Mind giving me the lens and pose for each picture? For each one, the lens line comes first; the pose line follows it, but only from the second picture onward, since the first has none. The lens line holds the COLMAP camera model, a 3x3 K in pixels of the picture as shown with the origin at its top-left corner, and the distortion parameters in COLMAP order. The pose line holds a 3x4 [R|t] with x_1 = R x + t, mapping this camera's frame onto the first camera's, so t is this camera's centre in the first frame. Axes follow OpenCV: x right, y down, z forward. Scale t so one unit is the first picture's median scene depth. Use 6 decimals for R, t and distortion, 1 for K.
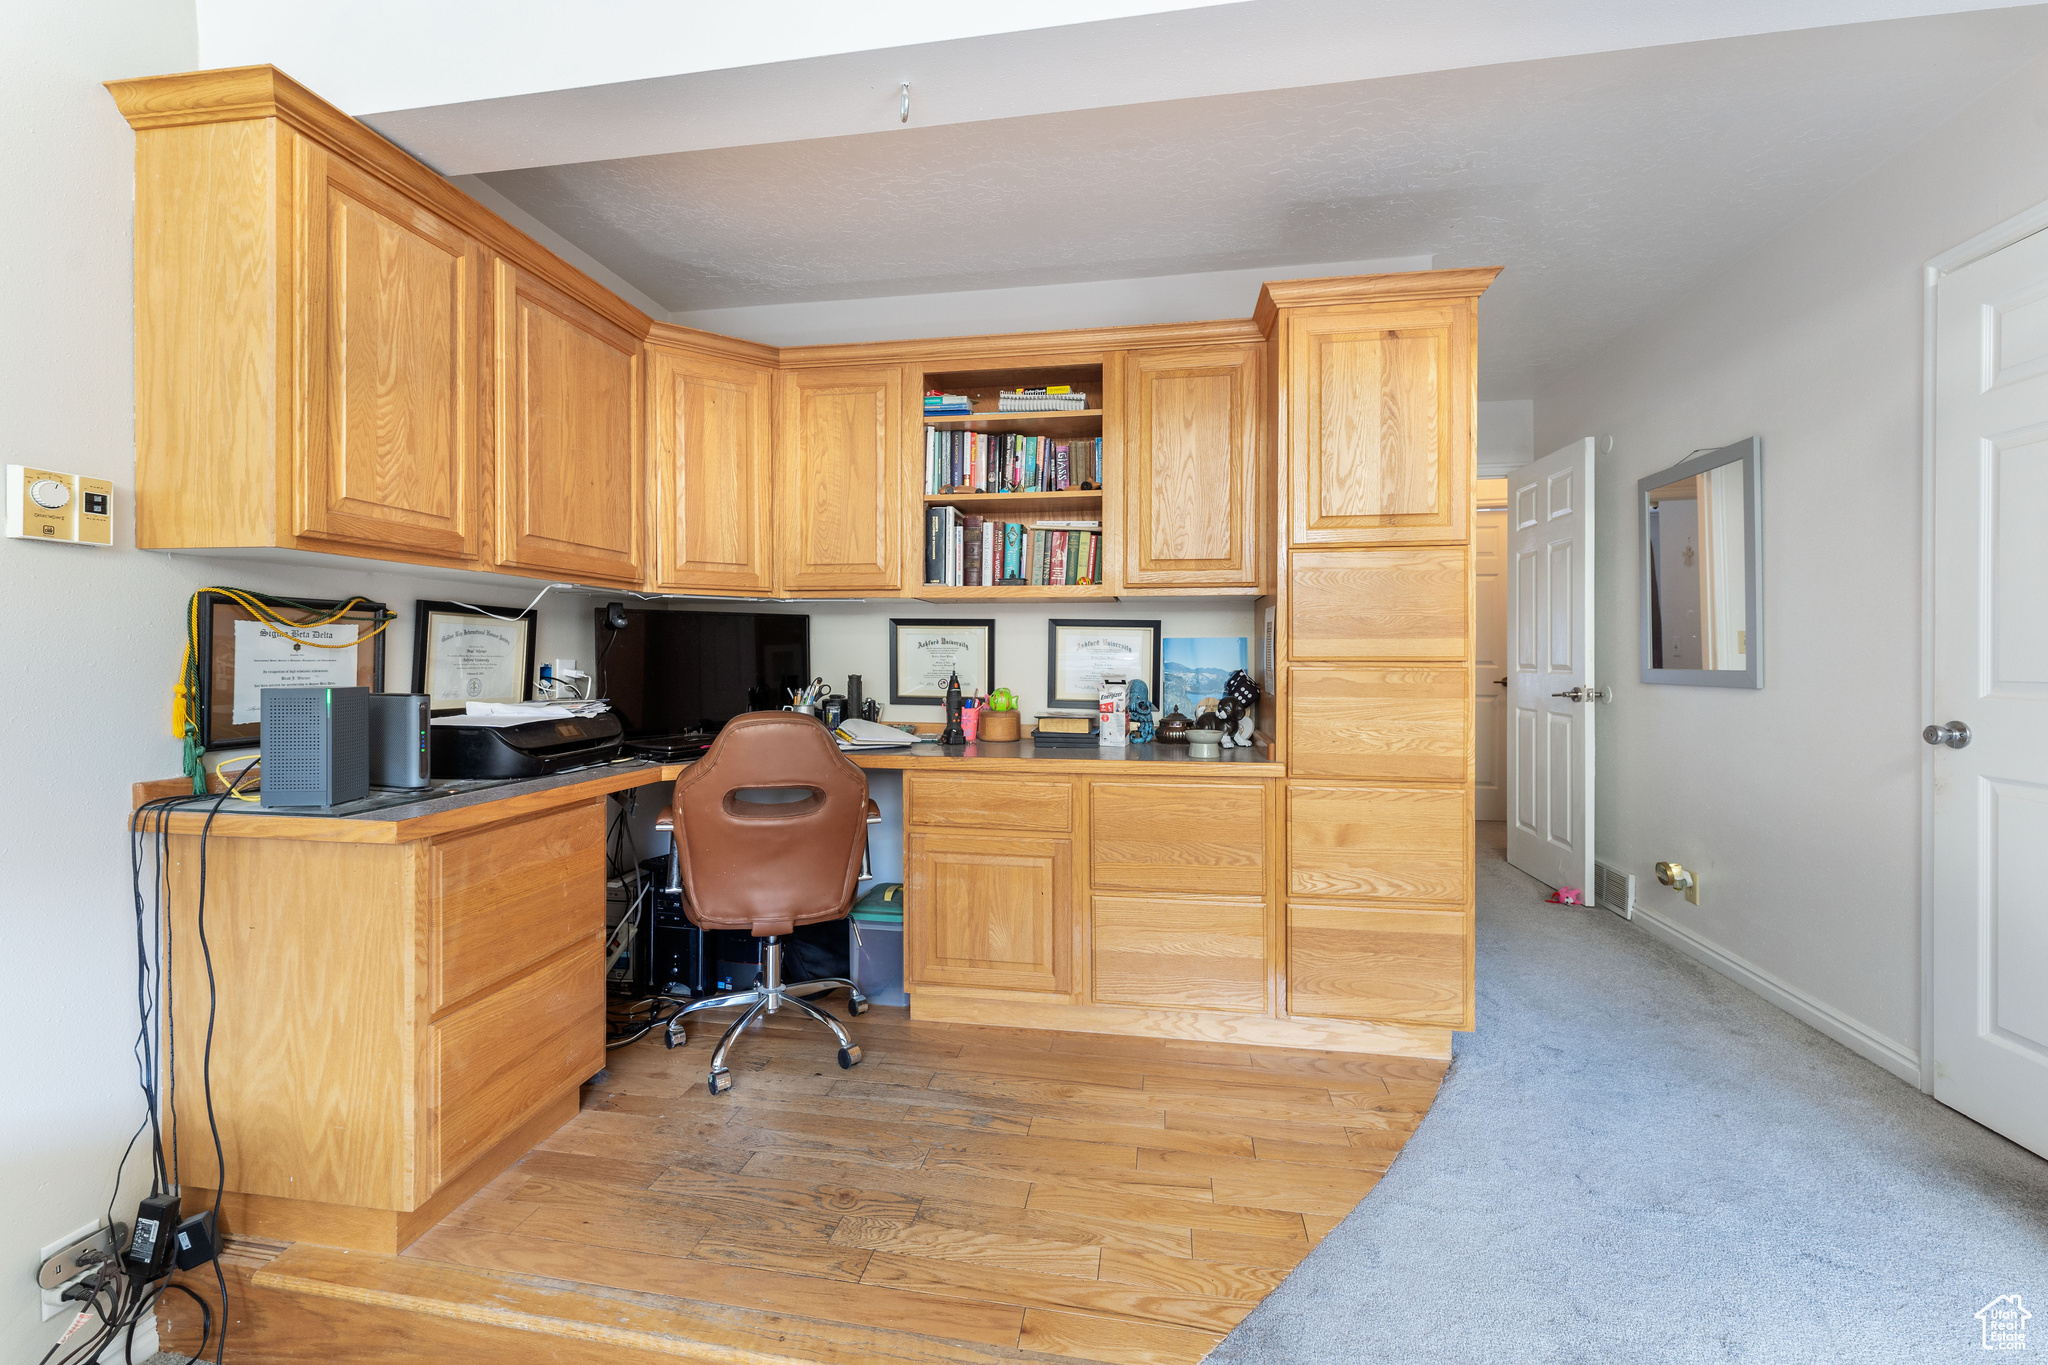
lens RADIAL K [[840.3, 0, 1024.1], [0, 840.3, 657.9], [0, 0, 1]] dist [0.000263, -0.000051]
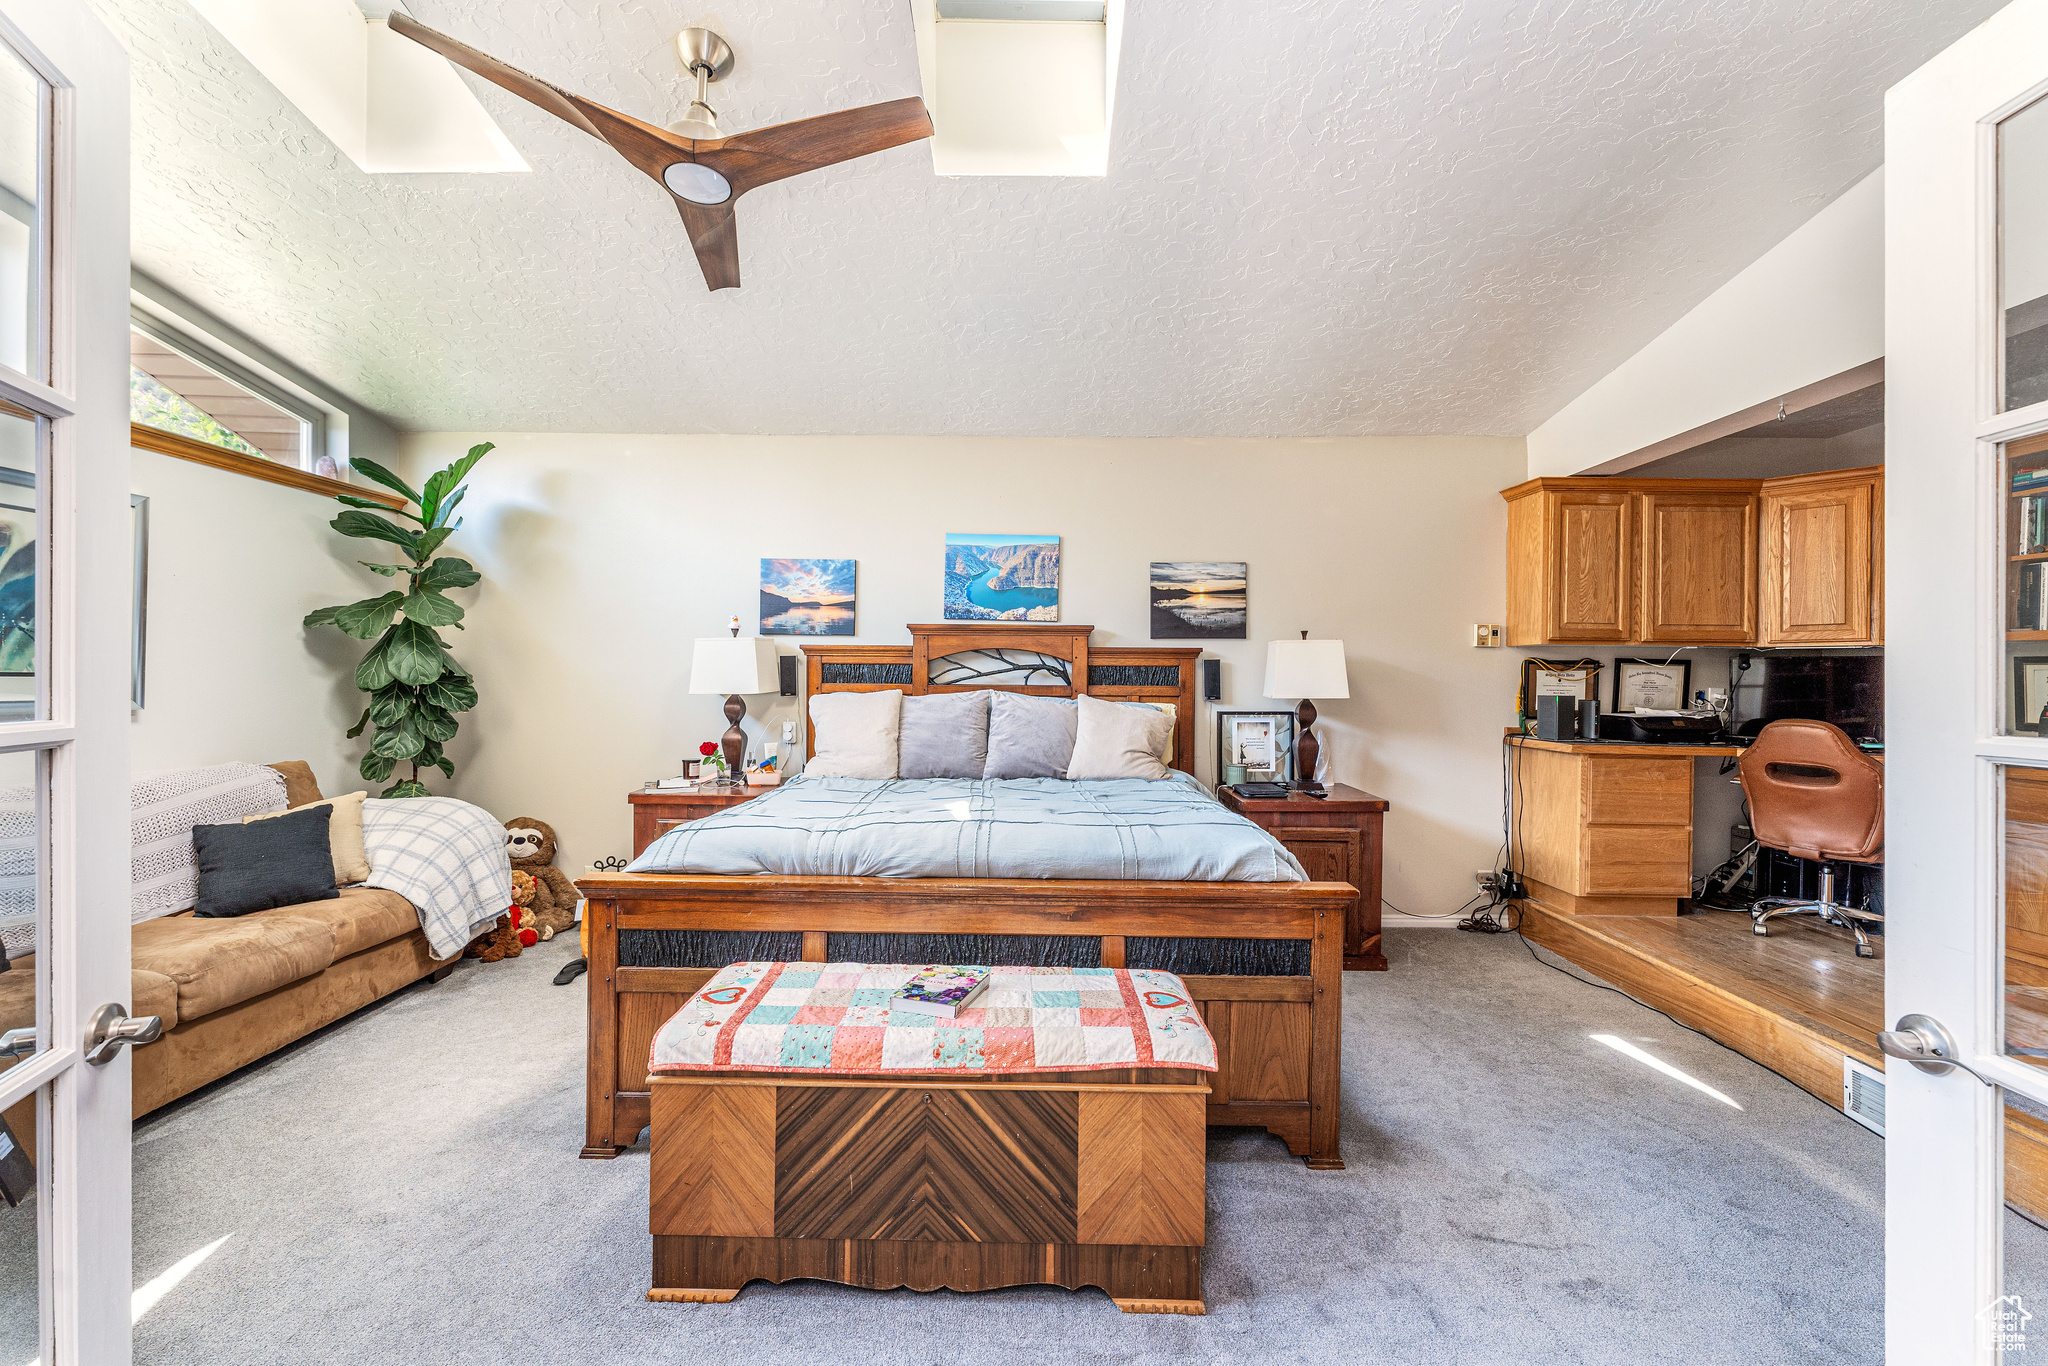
lens RADIAL K [[840.3, 0, 1042.8], [0, 840.3, 680.9], [0, 0, 1]] dist [0.000263, -0.000051]
pose [[0.182944, 0.001464, -0.983122, 1.382654], [-0.014426, 0.999895, -0.001195, 0.014424], [0.983017, 0.014401, 0.182946, -1.012984]]
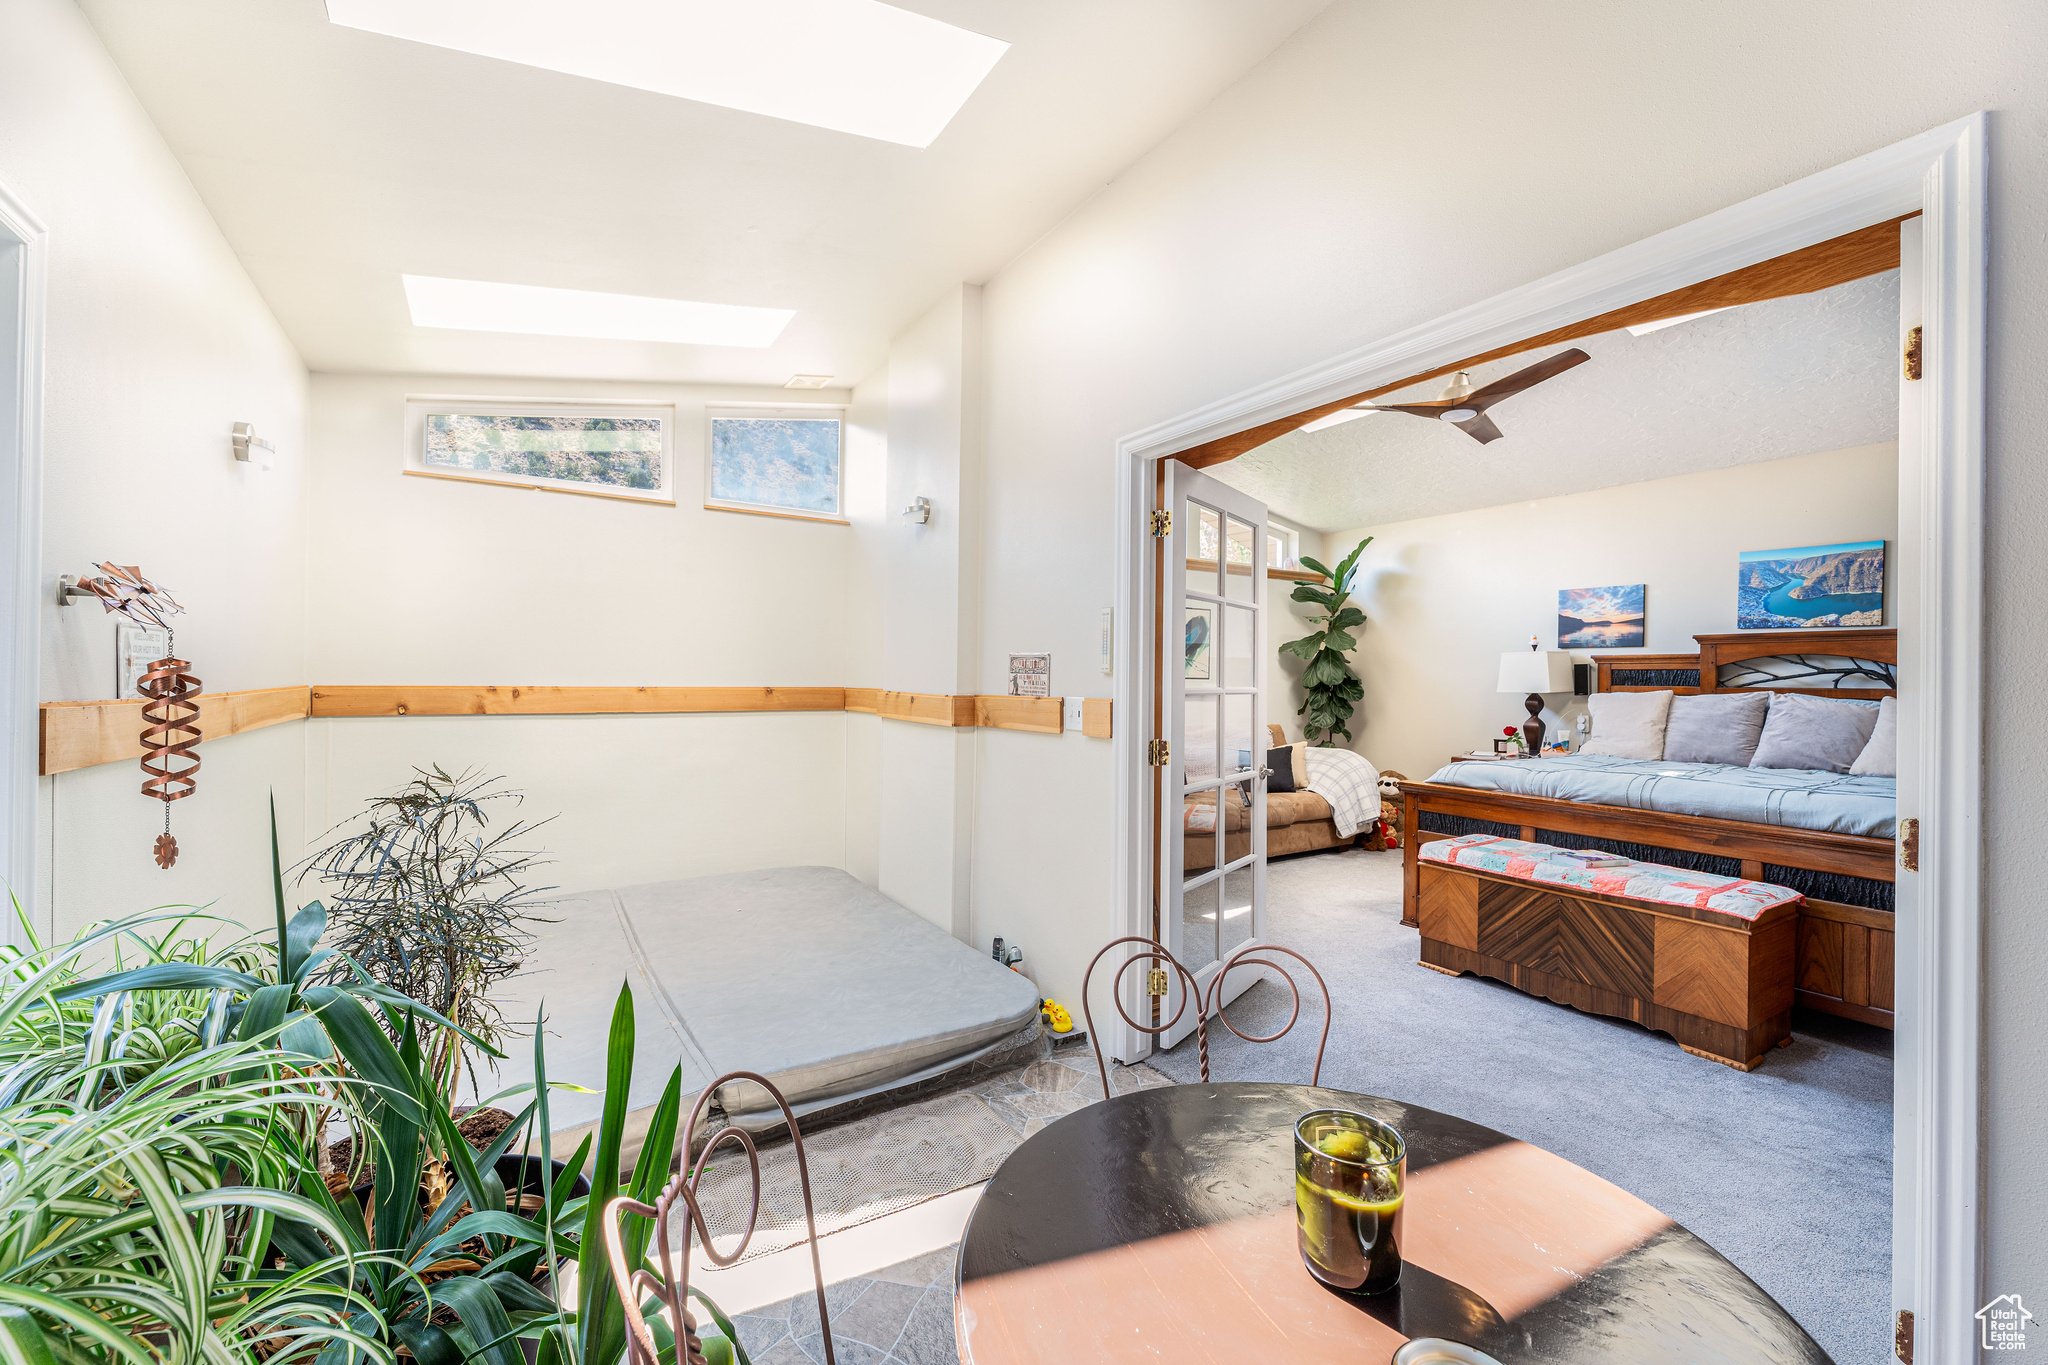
lens RADIAL K [[840.3, 0, 983.3], [0, 840.3, 672.5], [0, 0, 1]] dist [0.000263, -0.000051]
pose [[-0.755536, -0.014775, -0.654940, 2.713063], [-0.016876, 0.999853, -0.003089, 0.029573], [0.654890, 0.008719, -0.755674, -0.322025]]
